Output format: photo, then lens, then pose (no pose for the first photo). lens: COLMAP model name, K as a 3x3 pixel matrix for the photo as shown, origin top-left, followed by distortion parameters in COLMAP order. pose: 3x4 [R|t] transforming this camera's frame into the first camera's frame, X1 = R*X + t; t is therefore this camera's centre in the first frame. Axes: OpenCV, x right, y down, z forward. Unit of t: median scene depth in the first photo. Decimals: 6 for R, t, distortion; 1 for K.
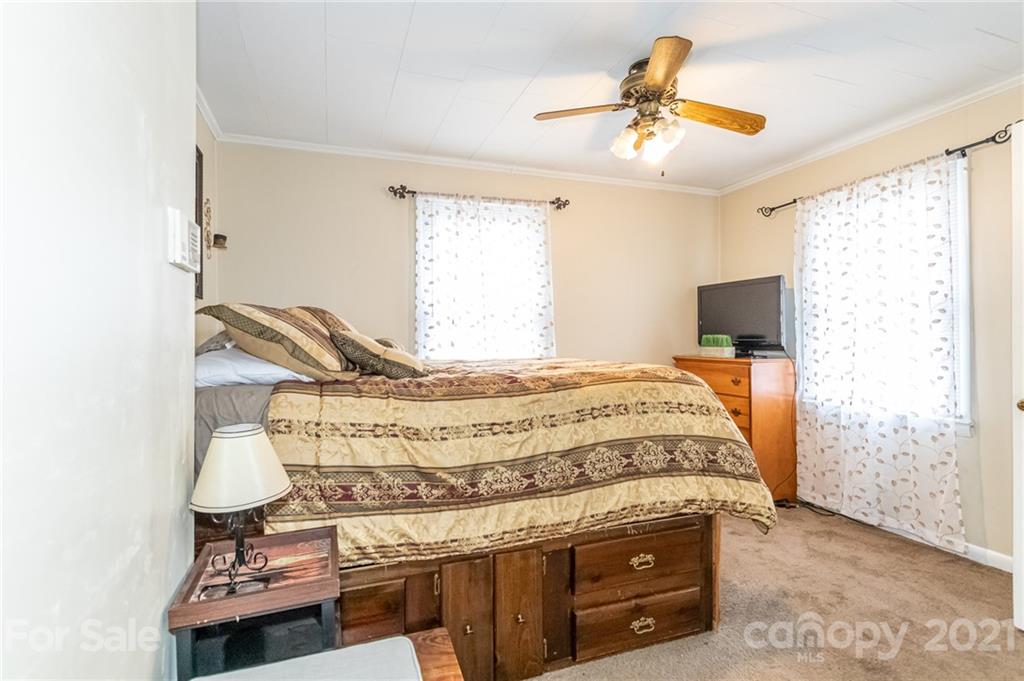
lens RADIAL K [[475.7, 0, 511.5], [0, 475.7, 337.4], [0, 0, 1]] dist [0.005783, -0.005504]
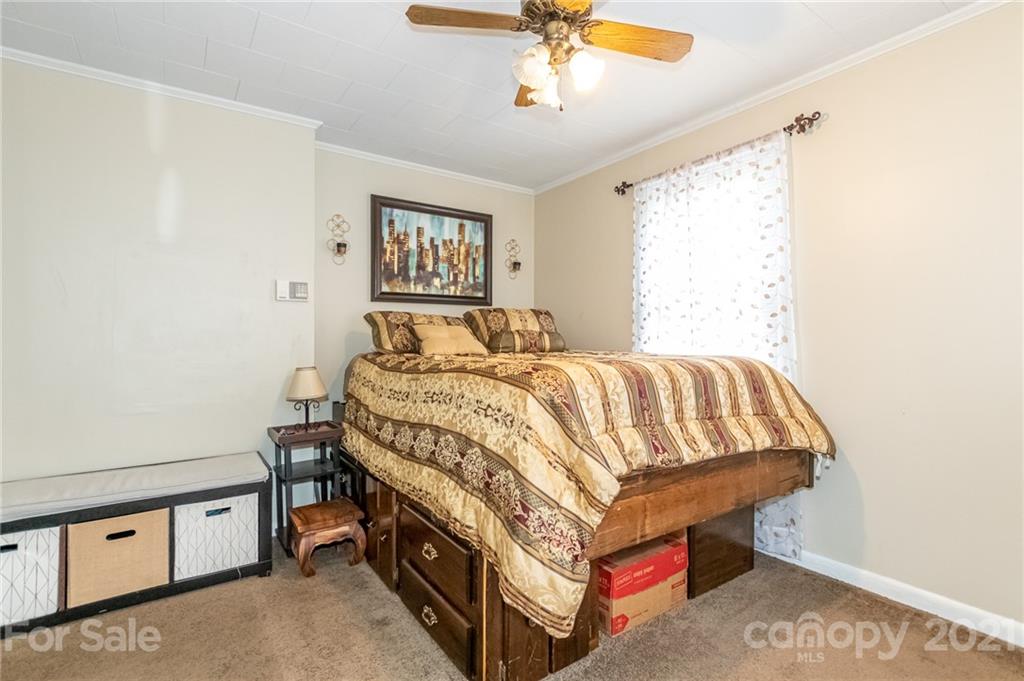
lens RADIAL K [[475.7, 0, 514.3], [0, 475.7, 337.3], [0, 0, 1]] dist [0.005783, -0.005504]
pose [[0.269955, 0.009714, -0.962824, 0.682982], [-0.002746, 0.999953, 0.009318, 0.007629], [0.962869, 0.000129, 0.269969, 0.482640]]
